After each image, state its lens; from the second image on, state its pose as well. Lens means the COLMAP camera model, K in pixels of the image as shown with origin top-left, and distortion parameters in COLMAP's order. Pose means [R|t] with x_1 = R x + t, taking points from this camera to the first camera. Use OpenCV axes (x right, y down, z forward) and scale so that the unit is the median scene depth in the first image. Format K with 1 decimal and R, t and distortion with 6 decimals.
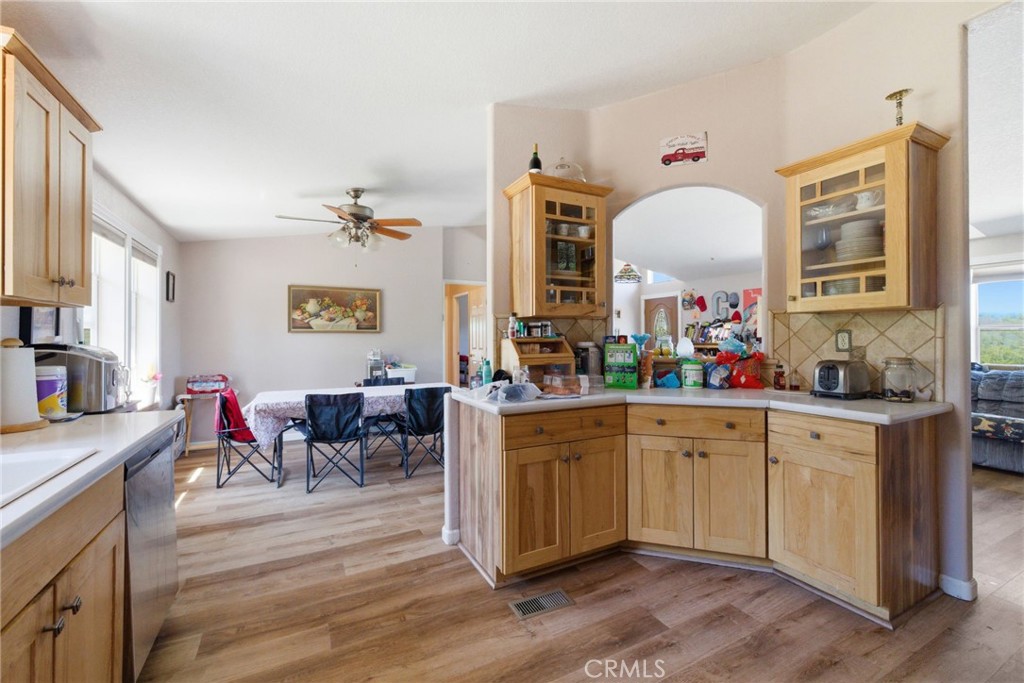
lens RADIAL K [[427.6, 0, 512.7], [0, 427.6, 336.3], [0, 0, 1]] dist [-0.000892, 0.003482]
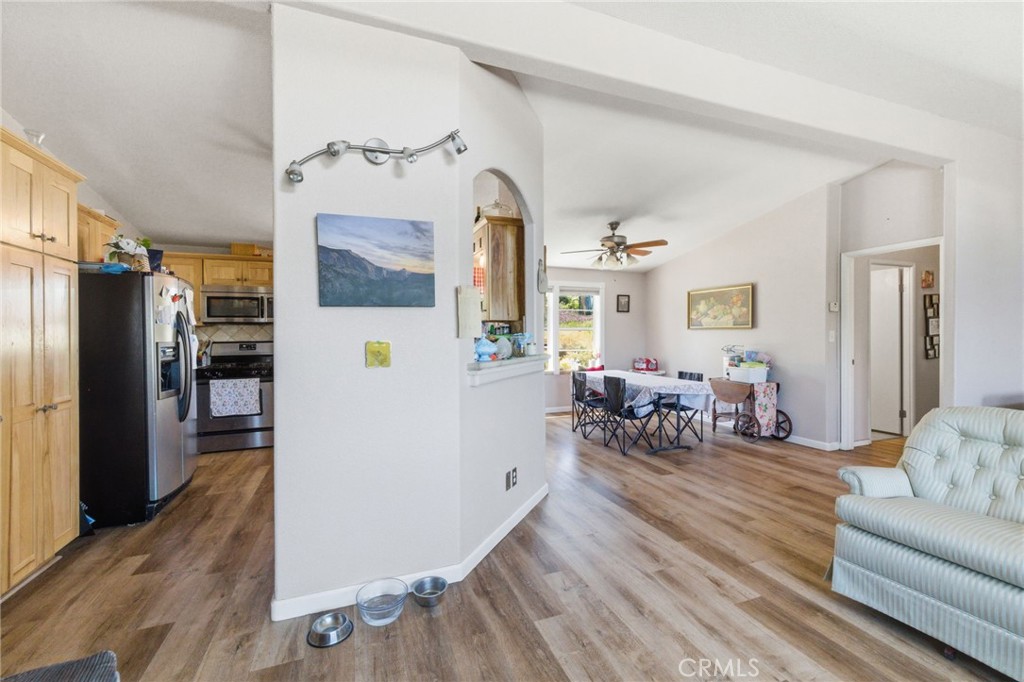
lens RADIAL K [[427.6, 0, 512.7], [0, 427.6, 335.8], [0, 0, 1]] dist [-0.000892, 0.003482]
pose [[-0.112234, 0.002979, -0.993677, 0.749314], [0.005512, 0.999982, 0.002375, 0.002832], [0.993666, -0.005211, -0.112249, 0.626972]]
